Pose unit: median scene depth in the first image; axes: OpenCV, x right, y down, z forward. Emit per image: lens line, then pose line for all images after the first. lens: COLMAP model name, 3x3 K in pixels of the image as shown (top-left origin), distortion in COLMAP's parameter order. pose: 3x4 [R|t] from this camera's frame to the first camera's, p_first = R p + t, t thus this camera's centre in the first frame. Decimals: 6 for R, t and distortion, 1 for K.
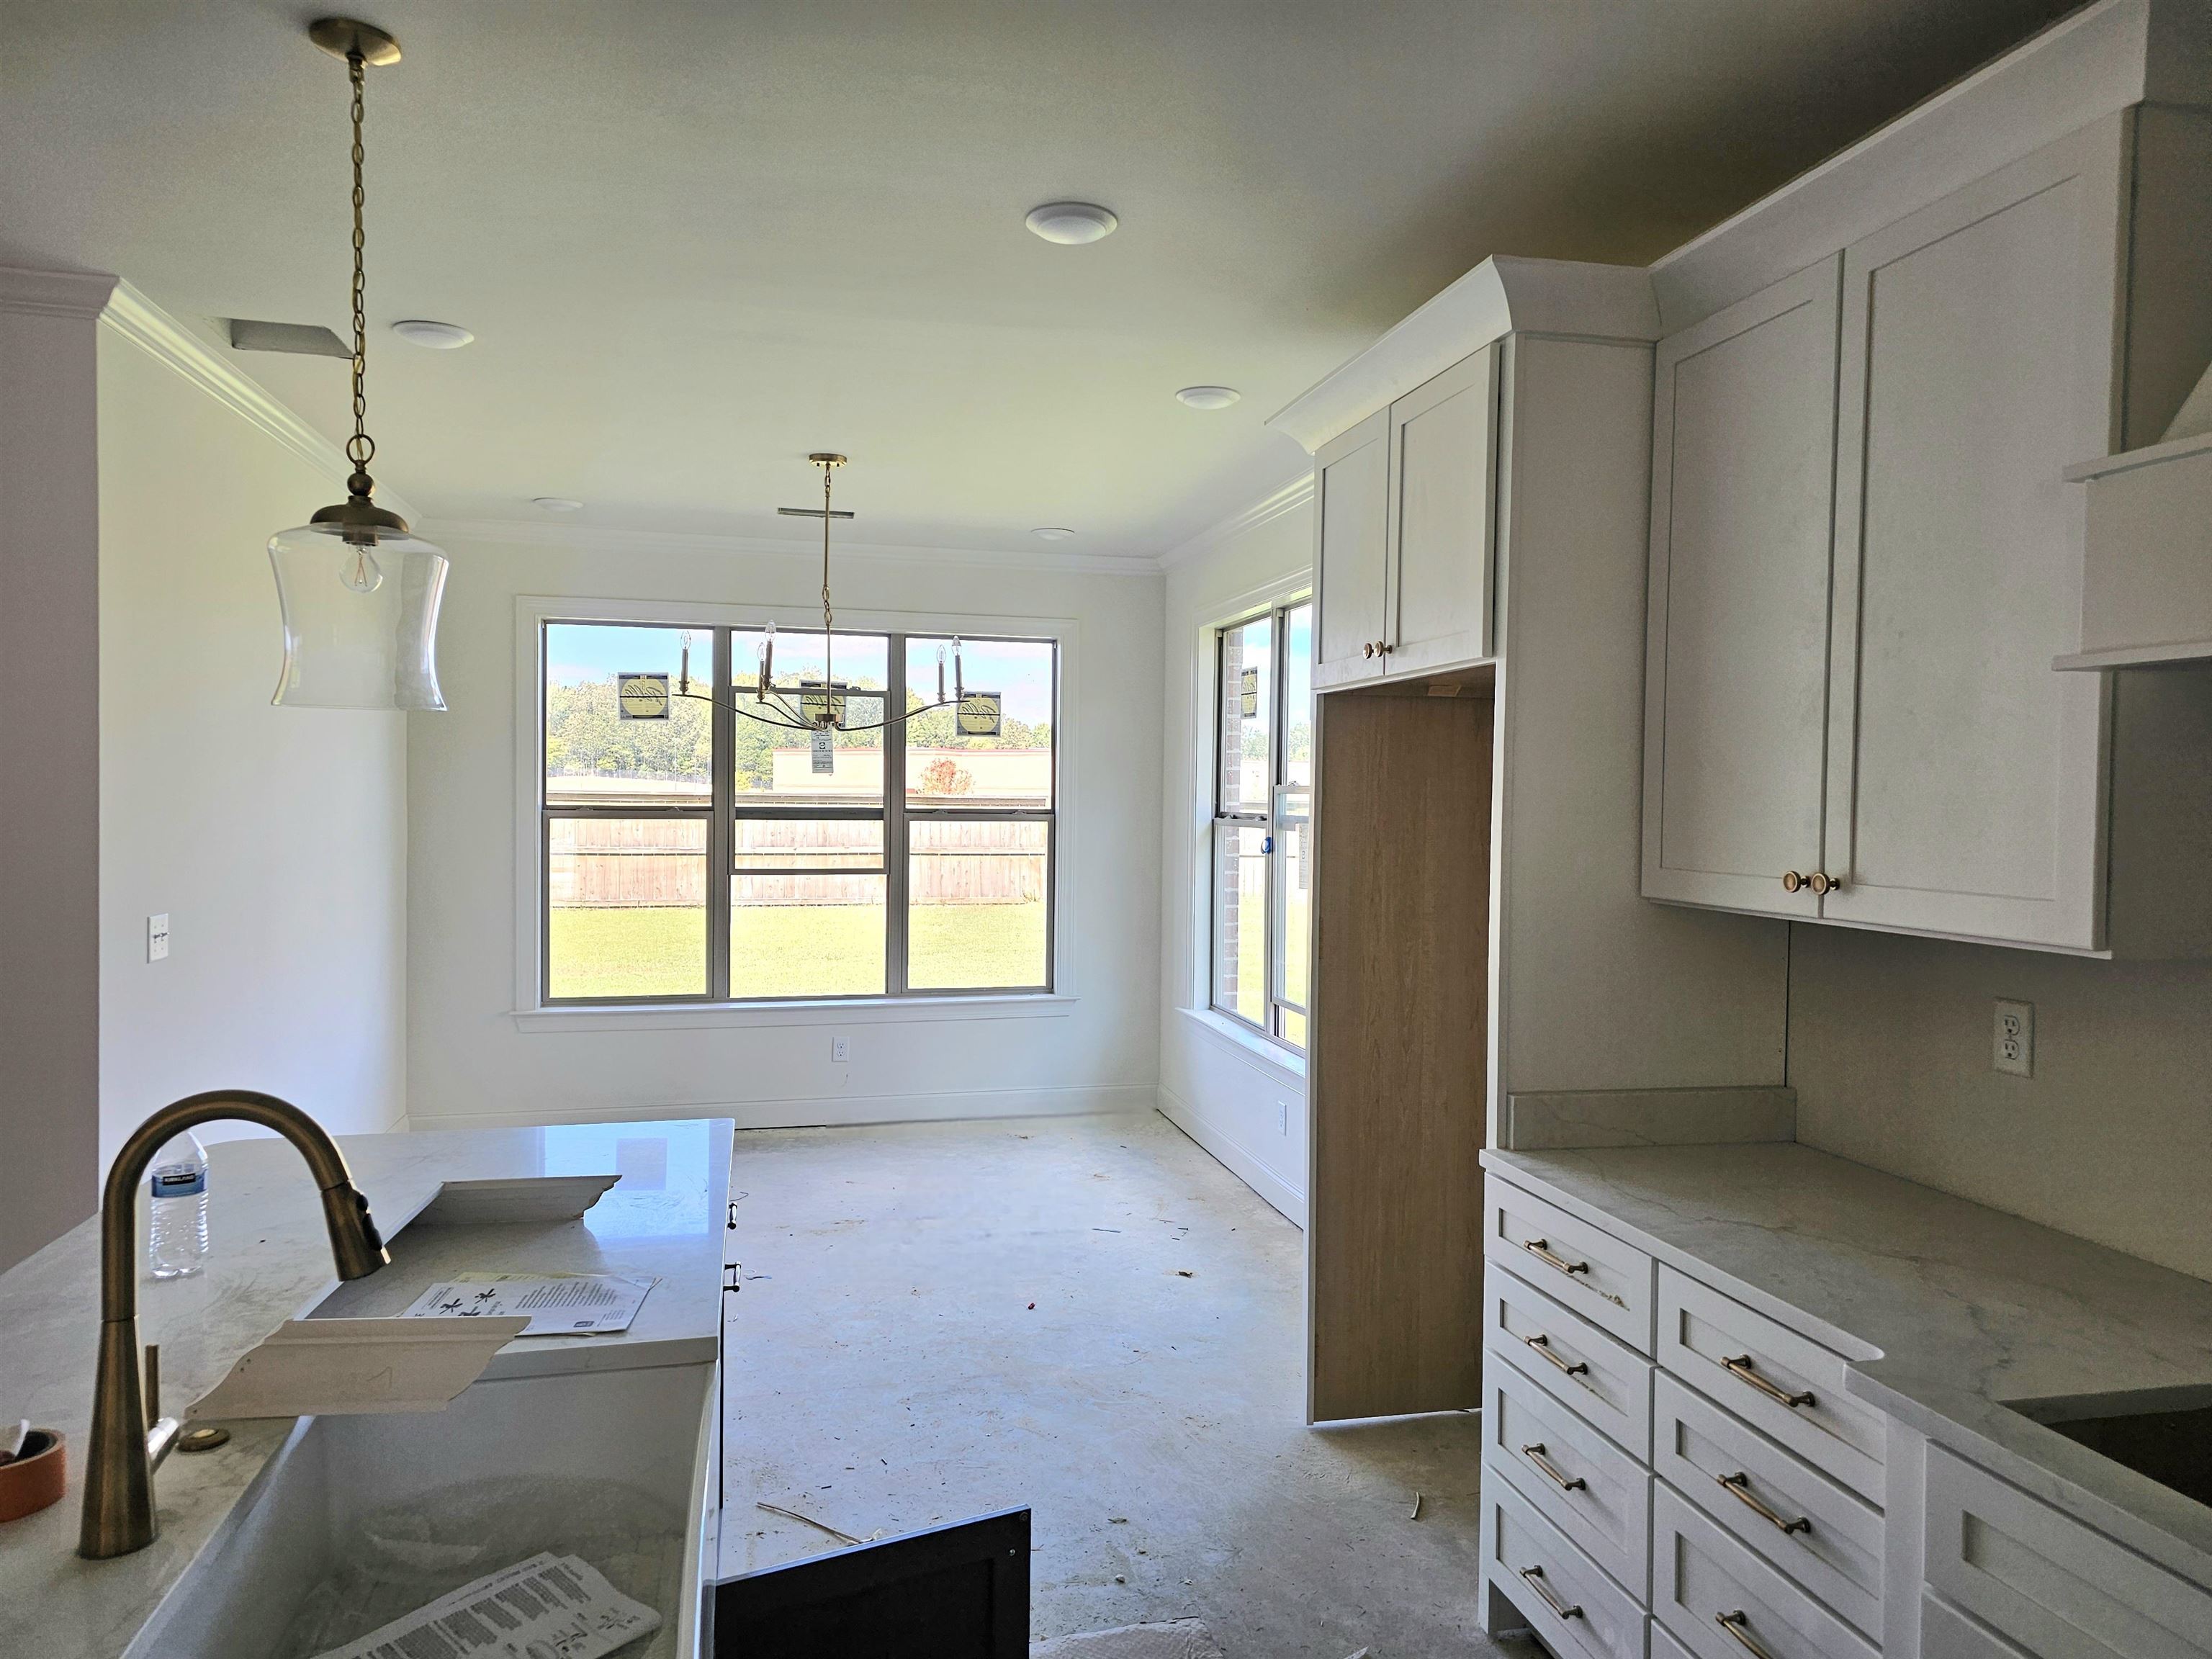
lens RADIAL K [[1463.7, 0, 1112.1], [0, 1463.7, 837.3], [0, 0, 1]] dist [0.045664, -0.043111]
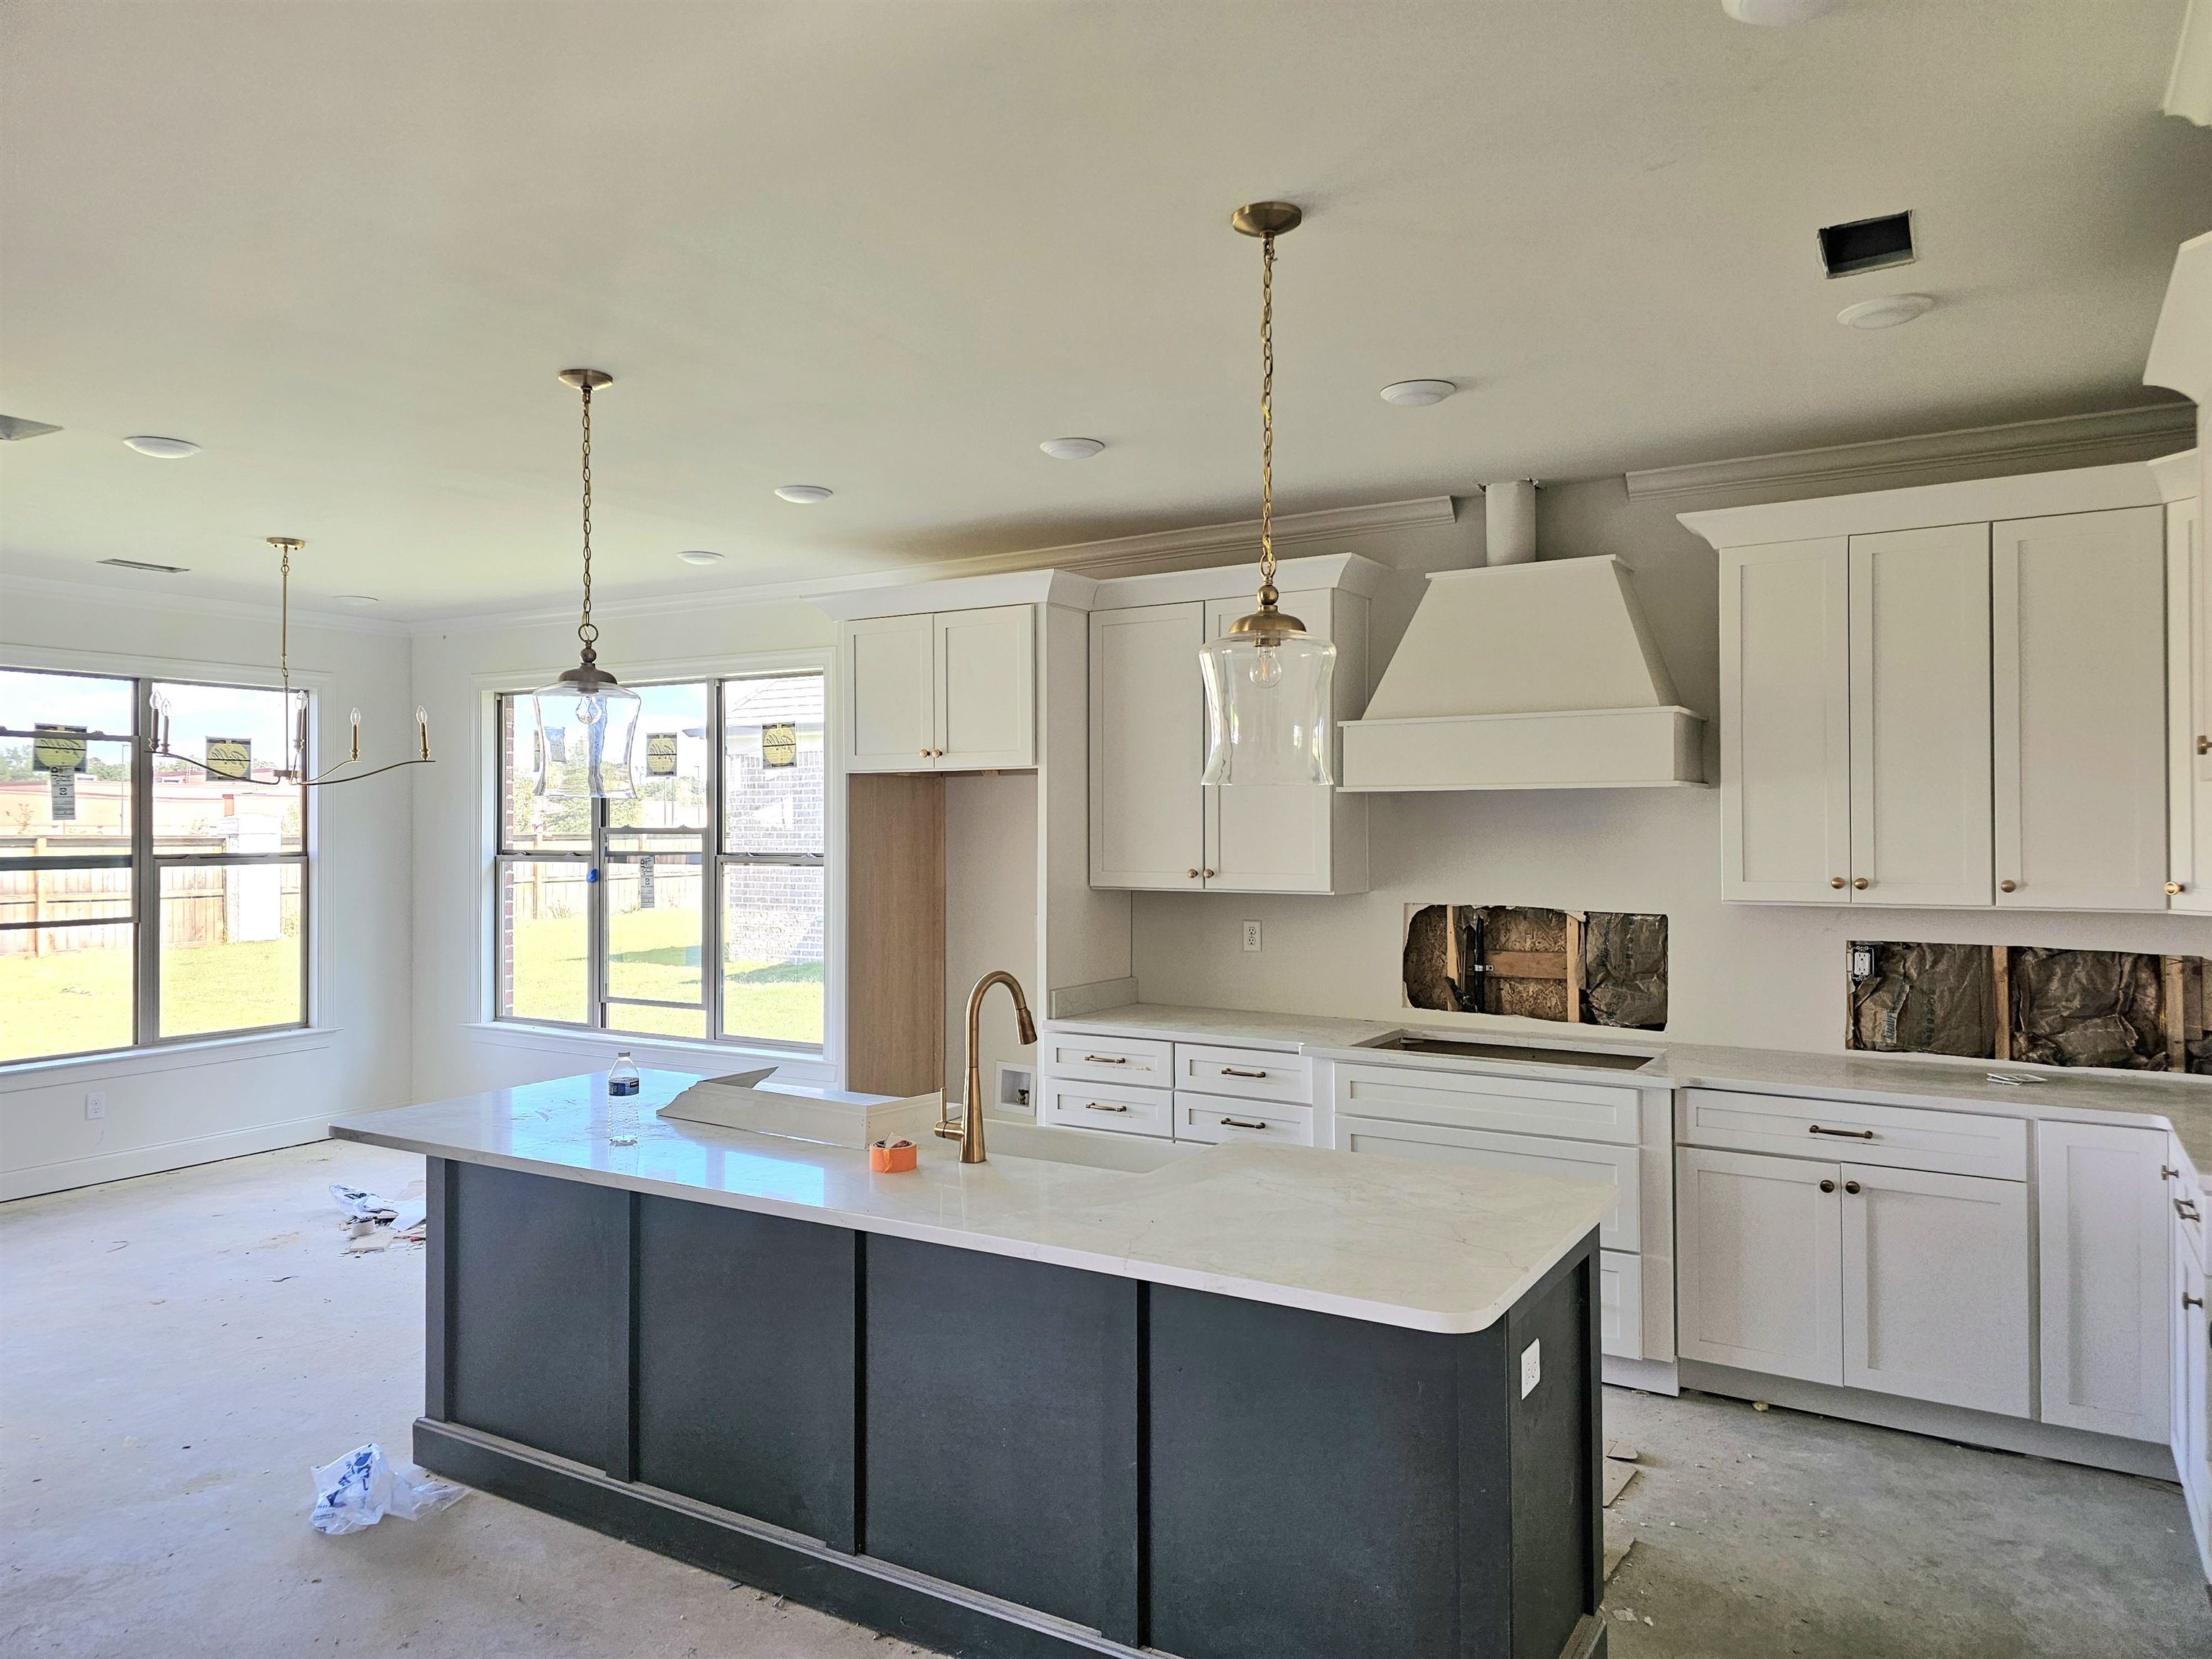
lens RADIAL K [[1463.7, 0, 1110.3], [0, 1463.7, 820.3], [0, 0, 1]] dist [0.045664, -0.043111]
pose [[0.697917, -0.010782, 0.716097, -0.417702], [0.031640, 0.999375, -0.015789, -0.007037], [-0.715479, 0.033677, 0.697822, -0.162902]]
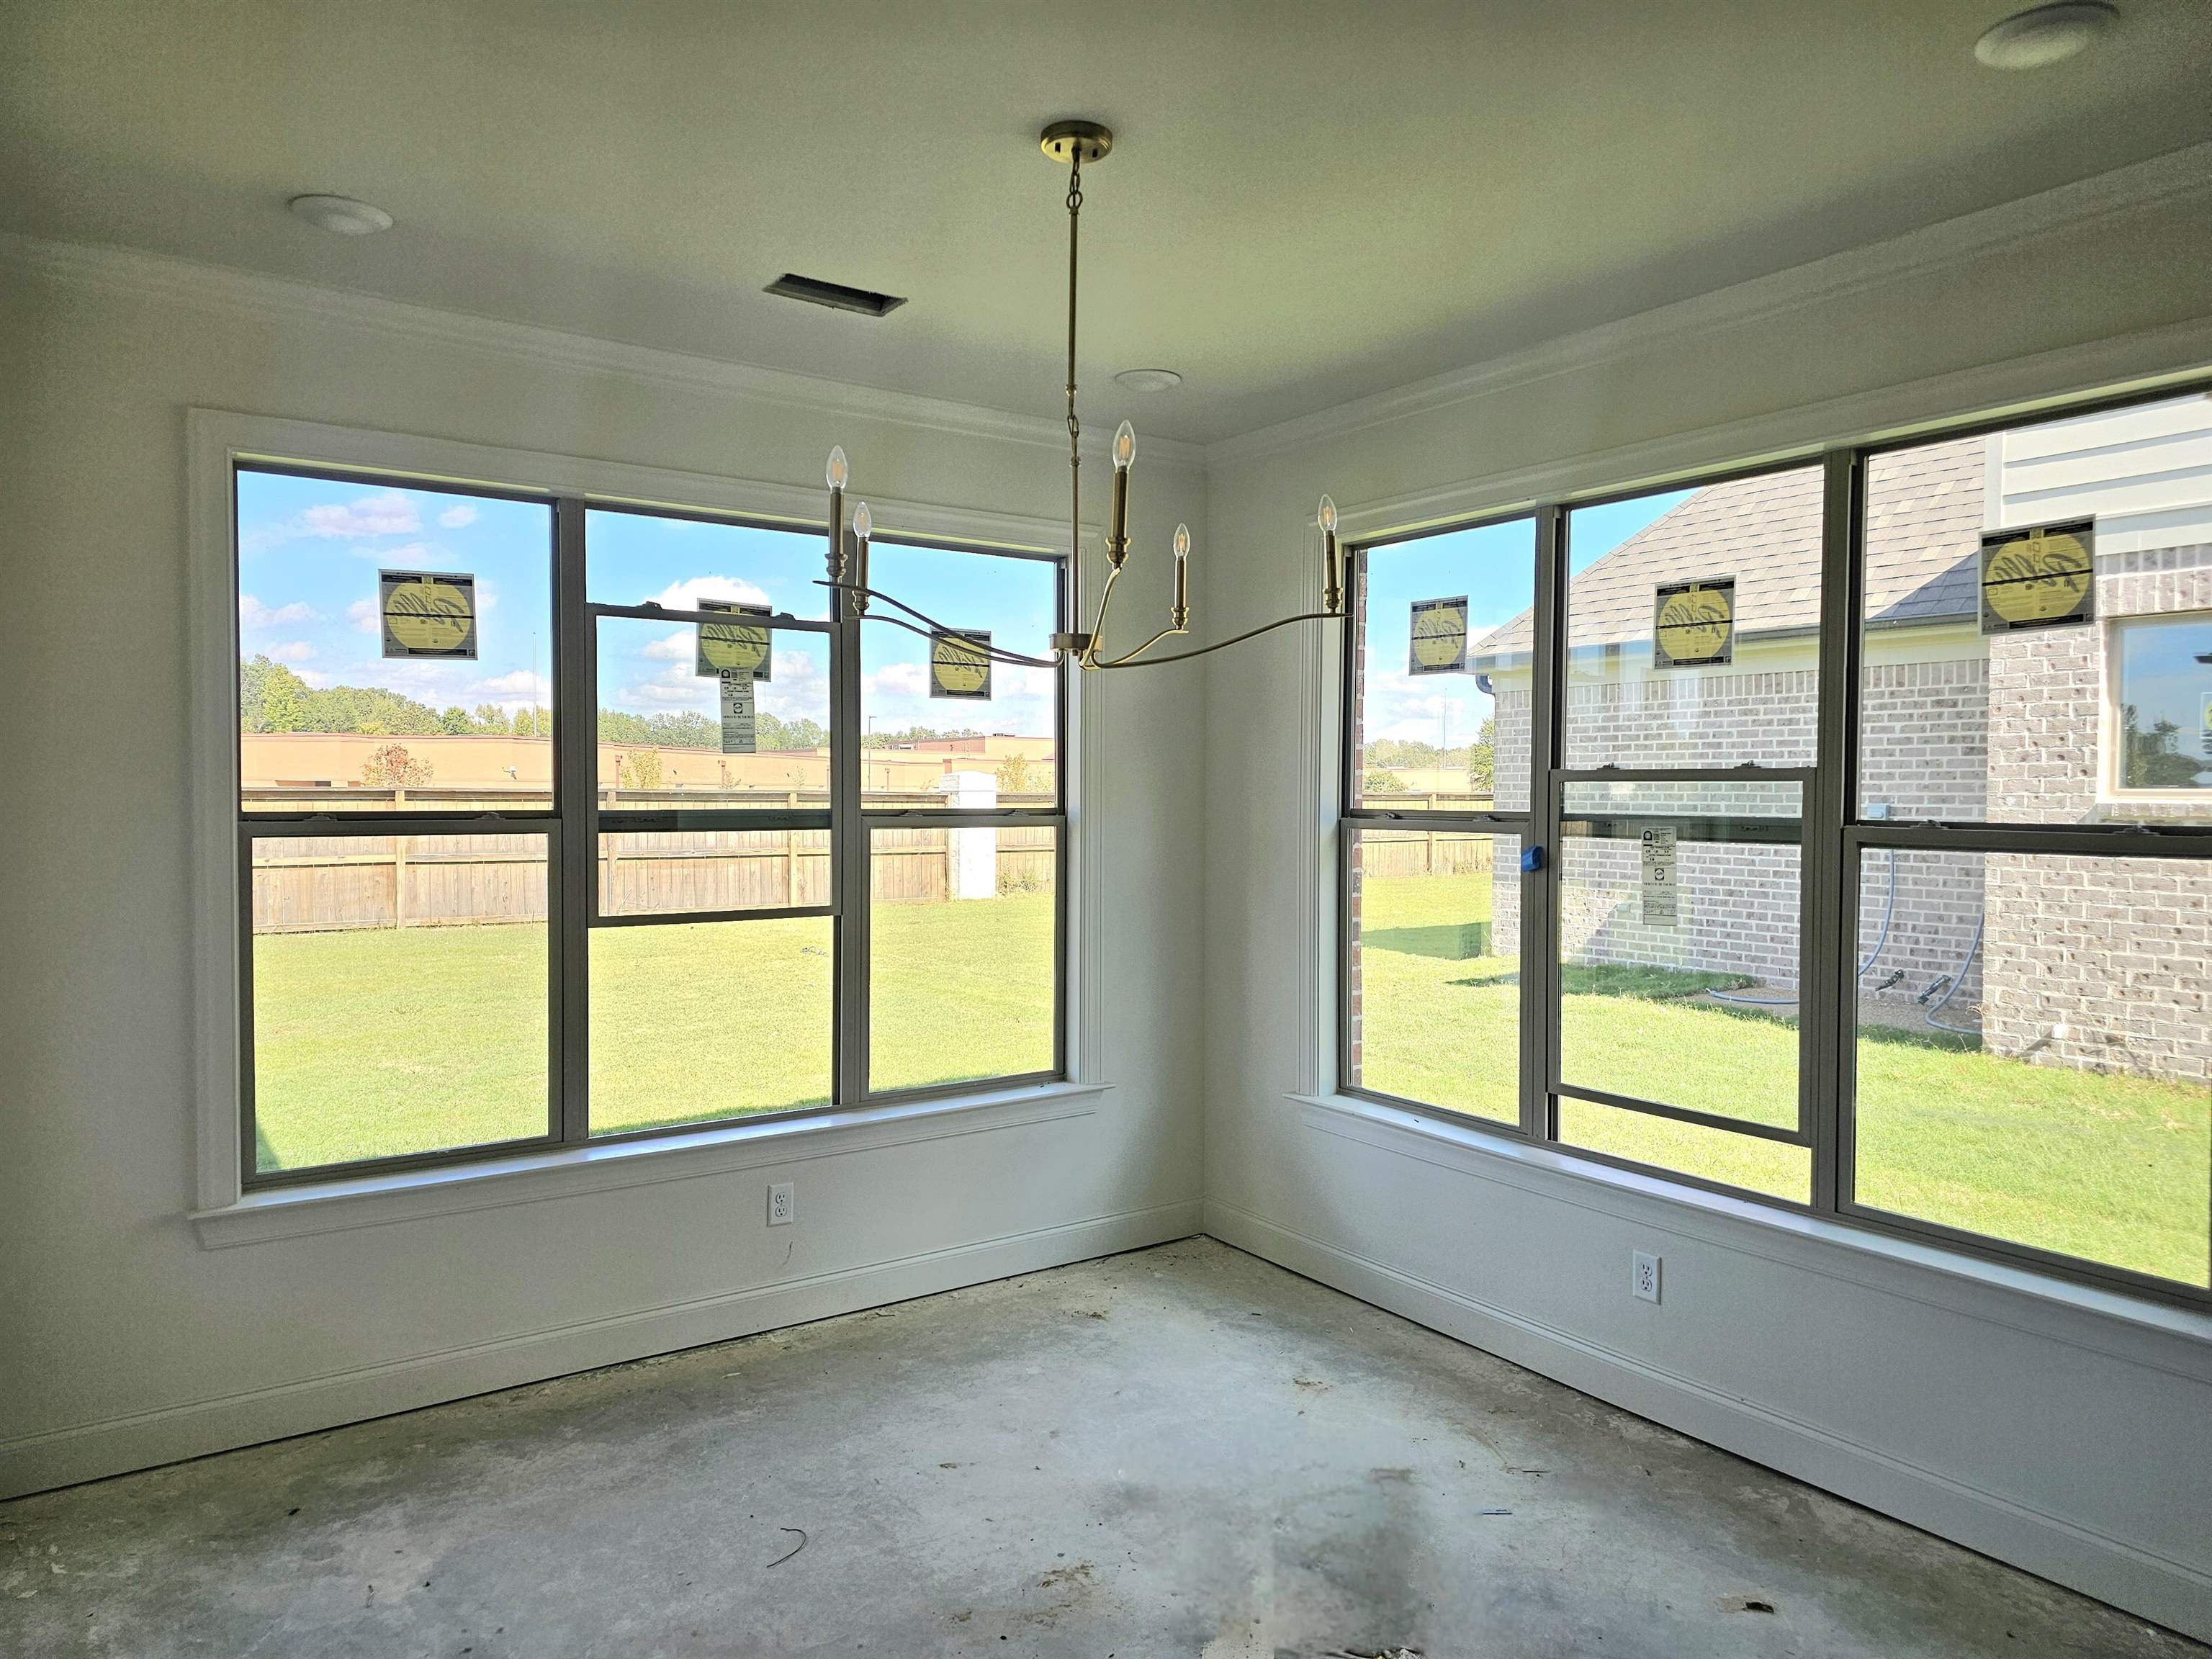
lens RADIAL K [[1463.7, 0, 1103.0], [0, 1463.7, 832.7], [0, 0, 1]] dist [0.045664, -0.043111]
pose [[0.933519, -0.018411, 0.358056, -0.278605], [0.017176, 0.999831, 0.006629, -0.012503], [-0.358117, -0.000038, 0.933677, 0.381885]]
